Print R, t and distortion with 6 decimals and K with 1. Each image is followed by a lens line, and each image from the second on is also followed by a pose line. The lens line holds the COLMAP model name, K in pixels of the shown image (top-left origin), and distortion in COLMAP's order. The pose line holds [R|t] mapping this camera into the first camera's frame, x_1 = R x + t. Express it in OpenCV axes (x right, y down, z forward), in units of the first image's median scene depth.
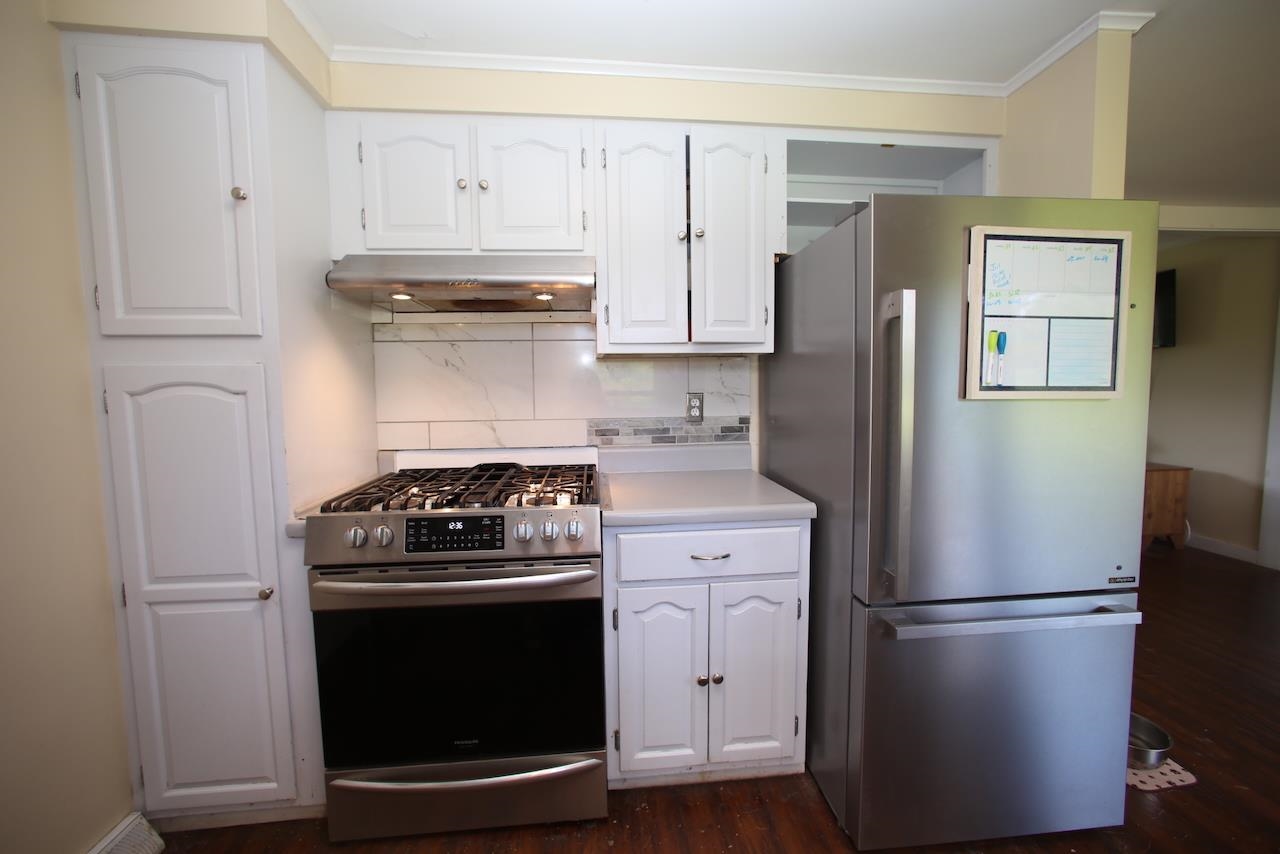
lens RADIAL K [[508.7, 0, 646.7], [0, 508.7, 422.9], [0, 0, 1]] dist [-0.036802, 0.014388]
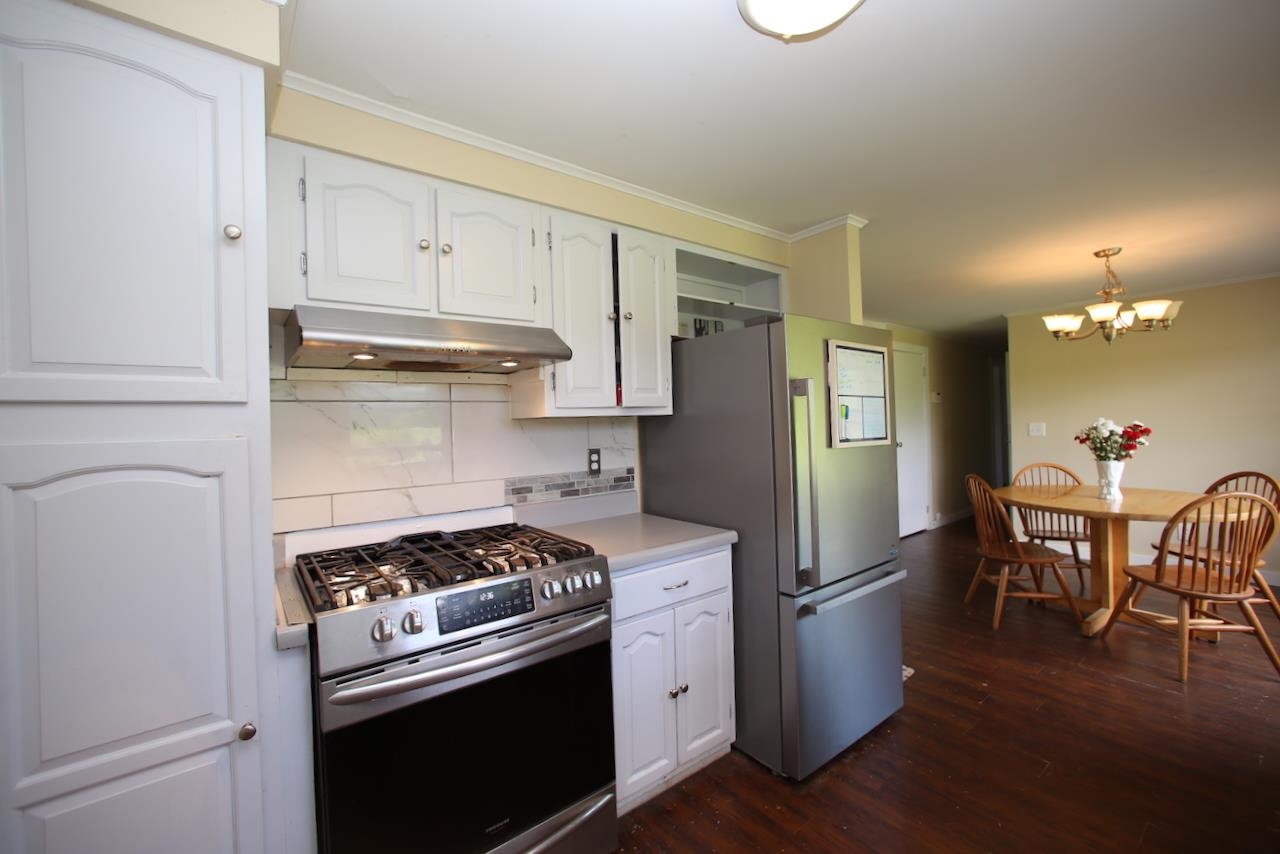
lens RADIAL K [[521.8, 0, 643.2], [0, 521.8, 425.8], [0, 0, 1]] dist [-0.032244, 0.009970]
pose [[0.844159, -0.015920, 0.535857, -0.557948], [0.060415, 0.996016, -0.065584, -0.036009], [-0.532678, 0.087737, 0.841758, -0.033975]]
